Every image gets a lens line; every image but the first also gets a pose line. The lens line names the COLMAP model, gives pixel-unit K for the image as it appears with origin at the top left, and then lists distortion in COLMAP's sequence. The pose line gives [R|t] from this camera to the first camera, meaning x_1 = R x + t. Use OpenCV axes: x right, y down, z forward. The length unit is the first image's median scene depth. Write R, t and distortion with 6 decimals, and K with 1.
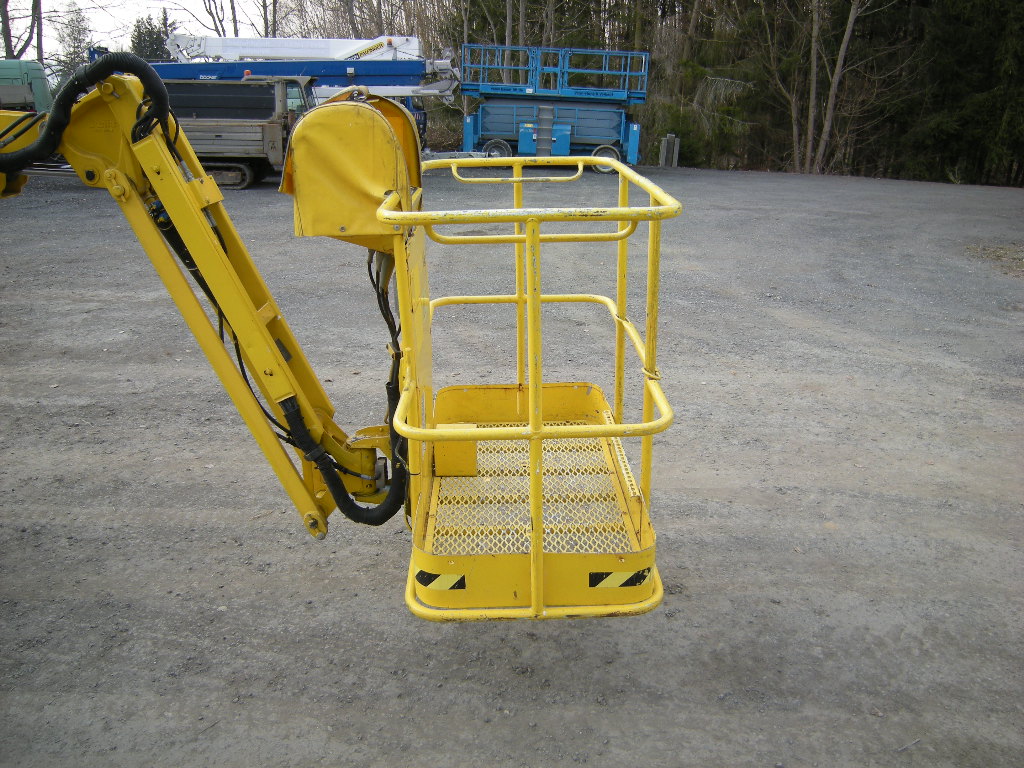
lens RADIAL K [[851.0, 0, 512.0], [0, 851.0, 384.0], [0, 0, 1]] dist [-0.123627, 0.062072]
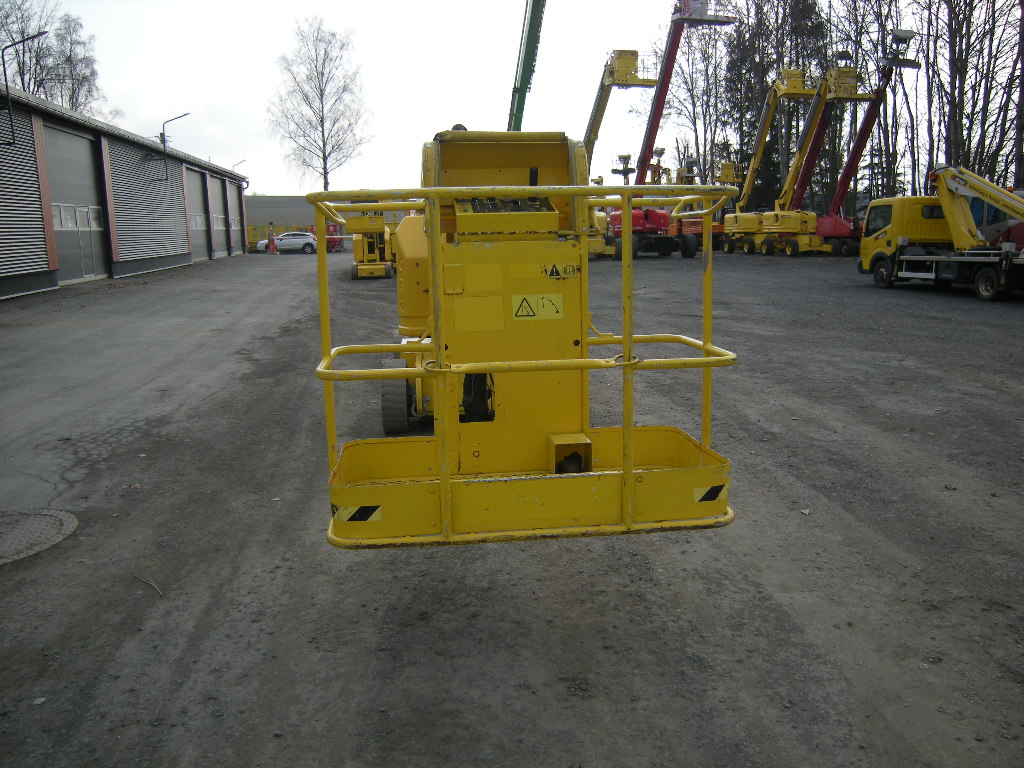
lens RADIAL K [[851.0, 0, 512.0], [0, 851.0, 384.0], [0, 0, 1]] dist [-0.123627, 0.062072]
pose [[0.092679, 0.174577, -0.980272, 0.471216], [-0.320691, 0.937282, 0.136602, -0.064691], [0.942639, 0.301705, 0.142852, 0.366468]]
